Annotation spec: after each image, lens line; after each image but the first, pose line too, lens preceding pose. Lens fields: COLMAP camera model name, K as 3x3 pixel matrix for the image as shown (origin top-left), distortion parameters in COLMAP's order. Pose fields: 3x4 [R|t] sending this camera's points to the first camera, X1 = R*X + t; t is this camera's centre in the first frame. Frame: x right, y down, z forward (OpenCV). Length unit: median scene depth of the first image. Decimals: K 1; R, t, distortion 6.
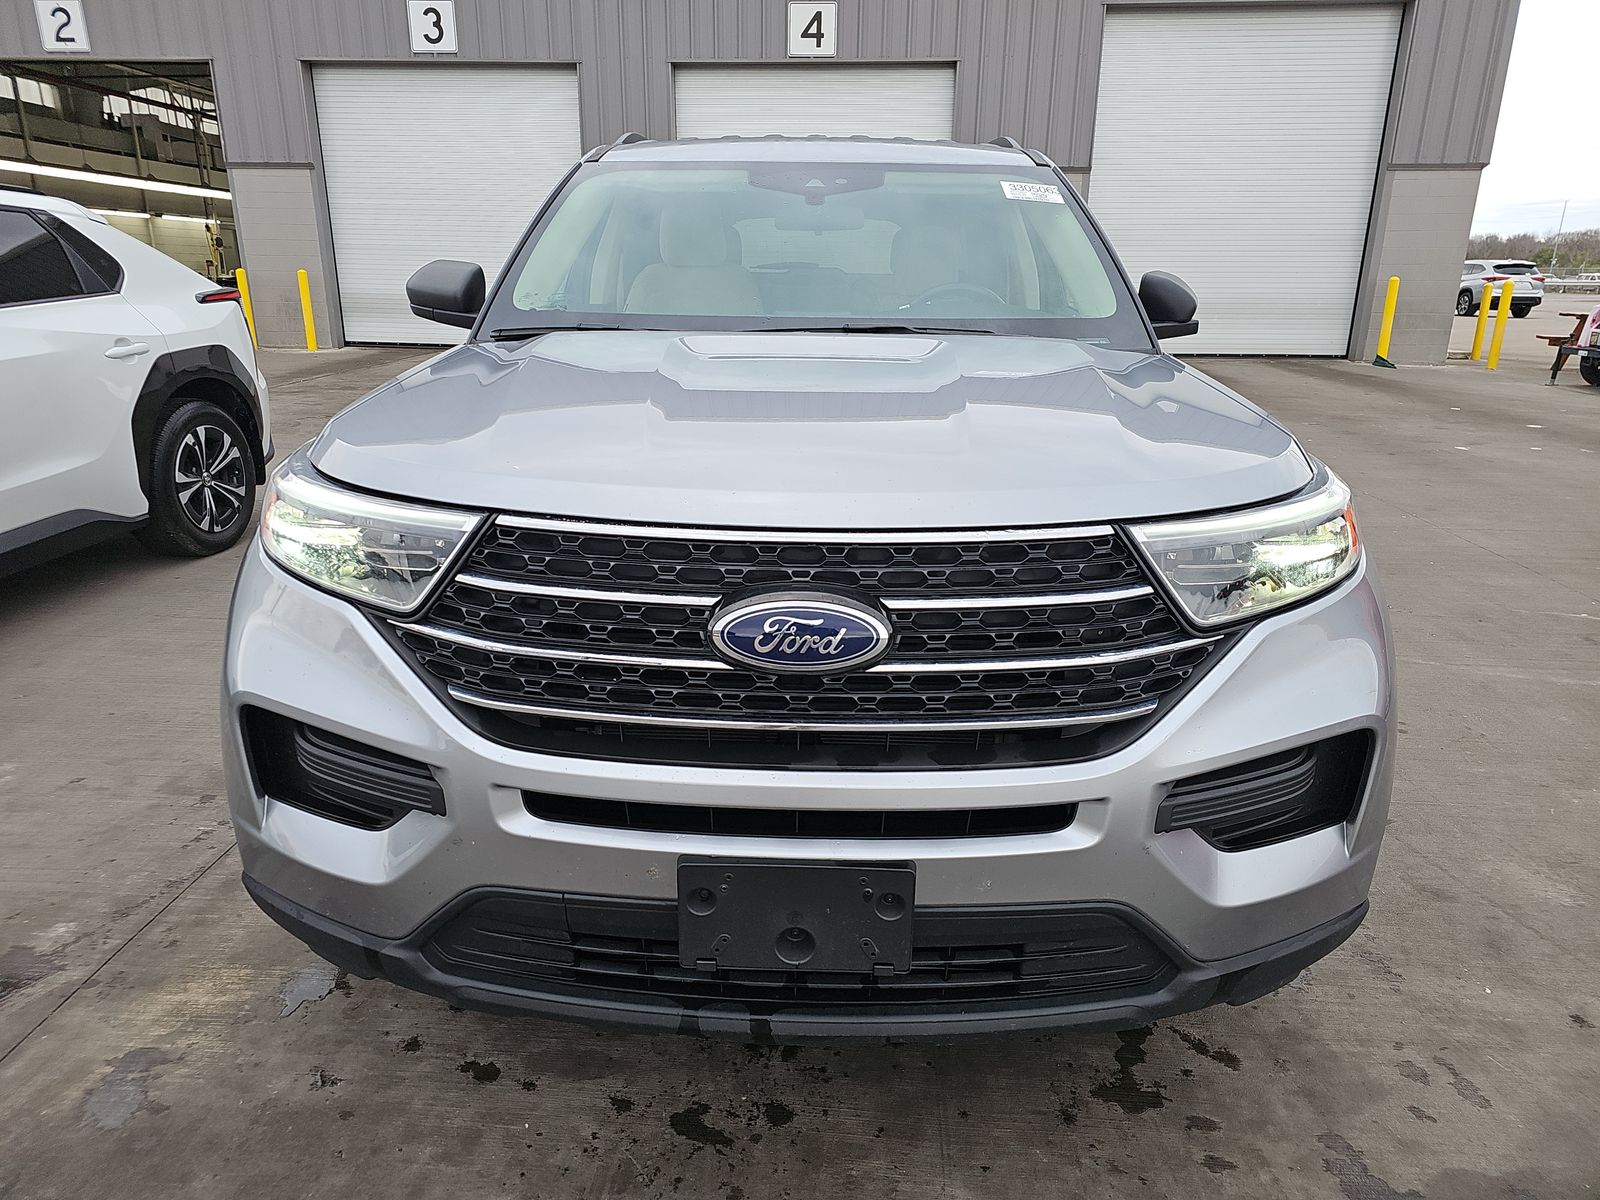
lens RADIAL K [[1053.8, 0, 790.8], [0, 1053.8, 580.5], [0, 0, 1]] dist [0.036517, -0.003986]
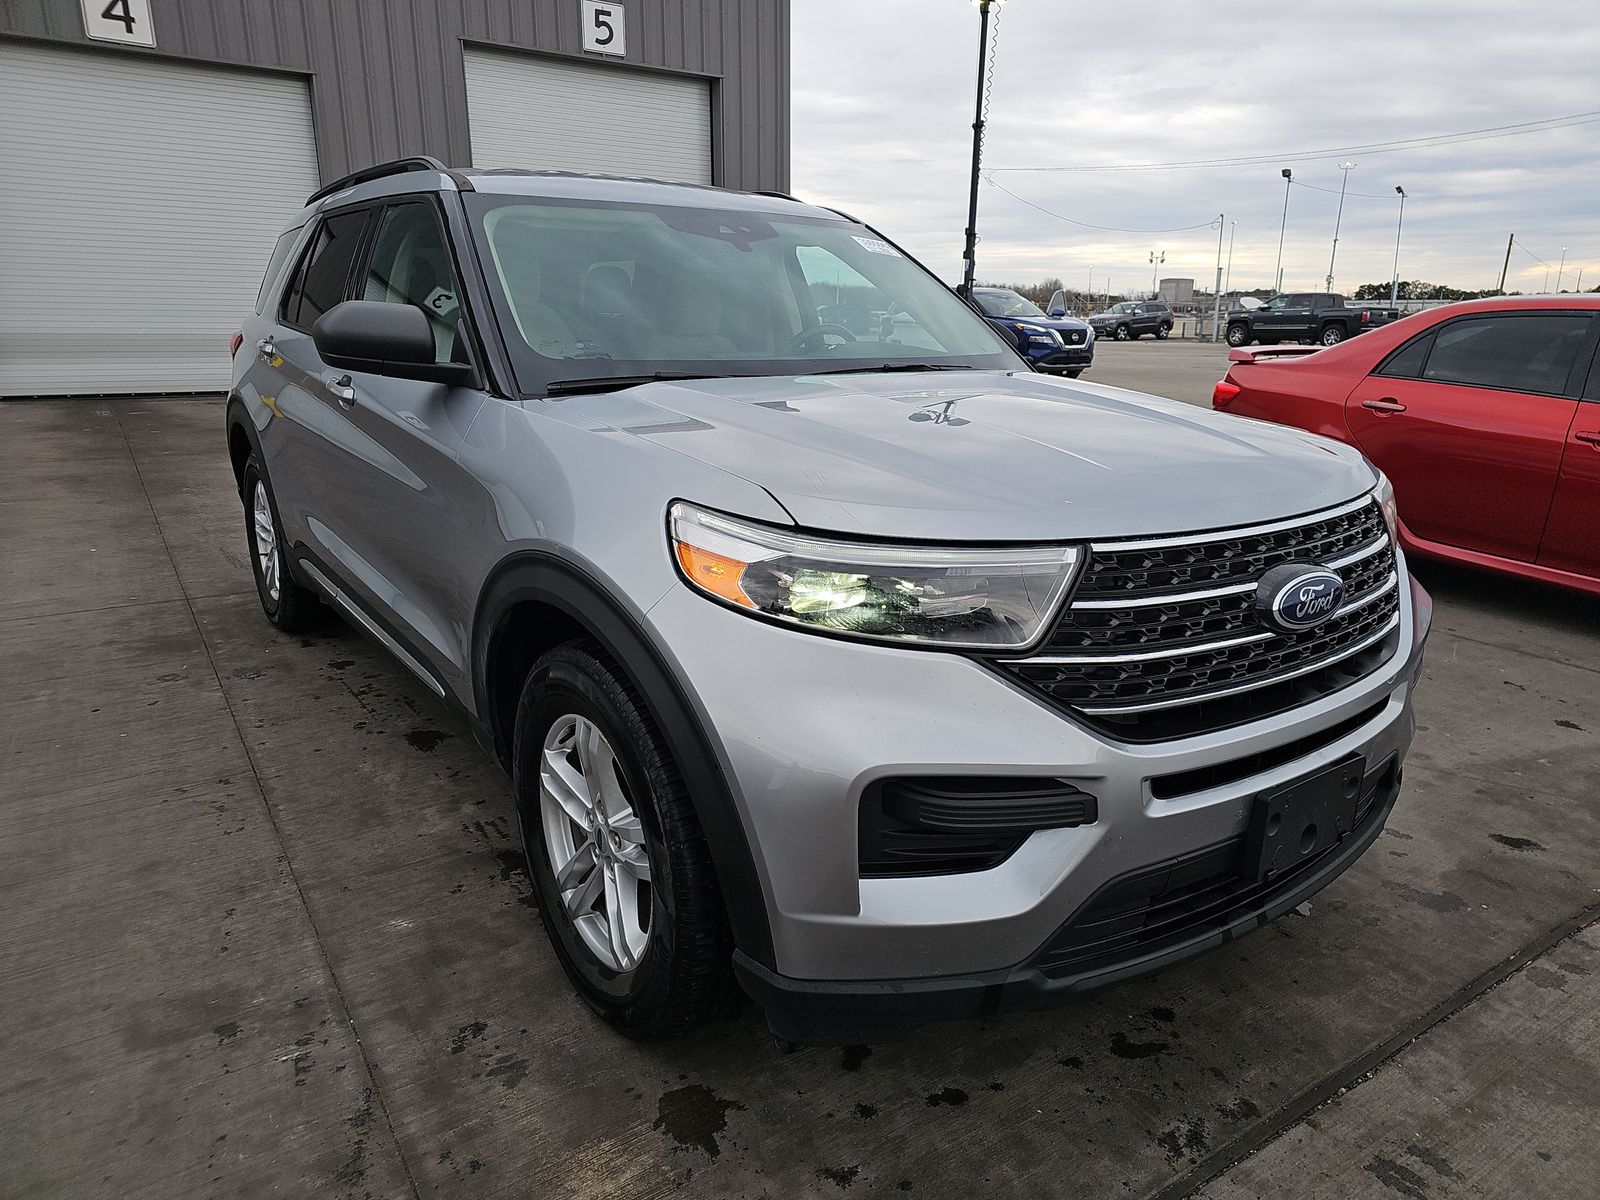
lens RADIAL K [[1061.5, 0, 800.0], [0, 1061.5, 600.0], [0, 0, 1]] dist [0.031754, -0.008484]
pose [[0.788300, -0.161558, 0.593702, -1.126453], [0.167507, 0.984817, 0.045577, -0.100494], [-0.592051, 0.063521, 0.803393, 0.269311]]
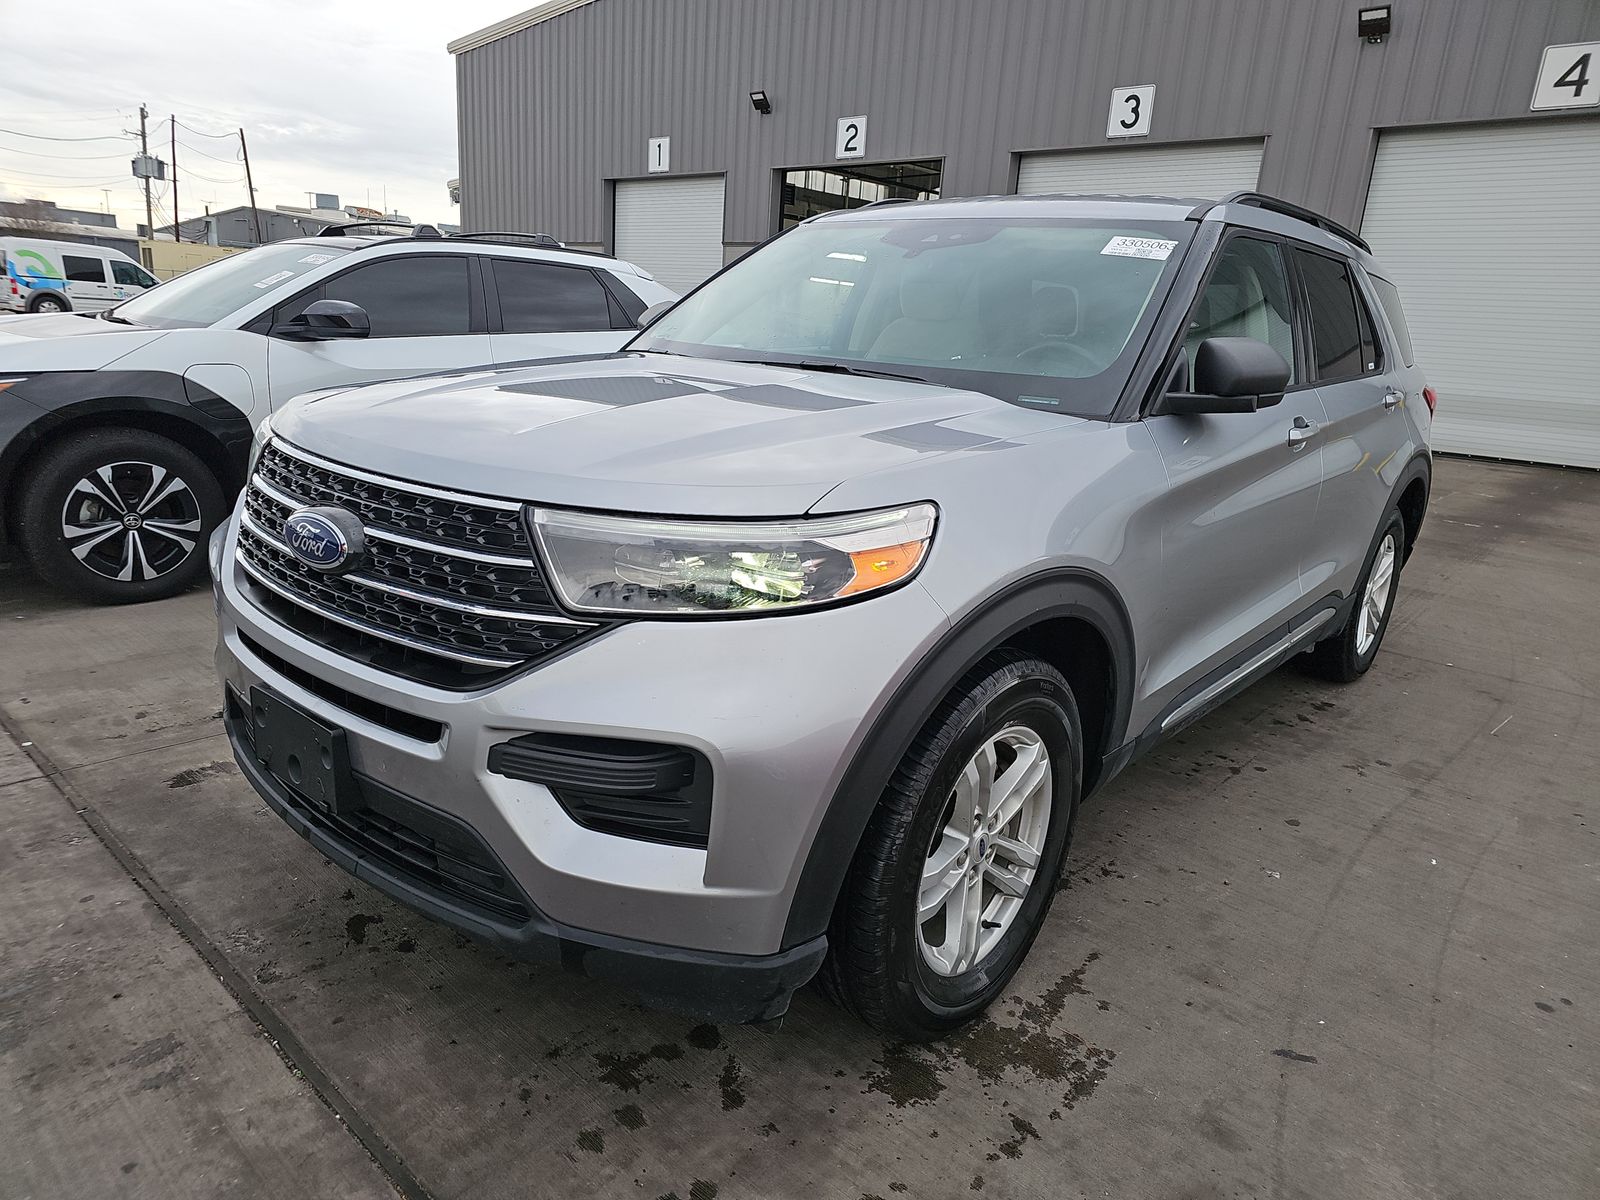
lens RADIAL K [[1061.5, 0, 800.0], [0, 1061.5, 600.0], [0, 0, 1]] dist [0.031754, -0.008484]
pose [[0.773897, 0.202315, -0.600126, 1.182455], [-0.234134, 0.971864, 0.025707, -0.048037], [0.588442, 0.120615, 0.799492, 0.238214]]
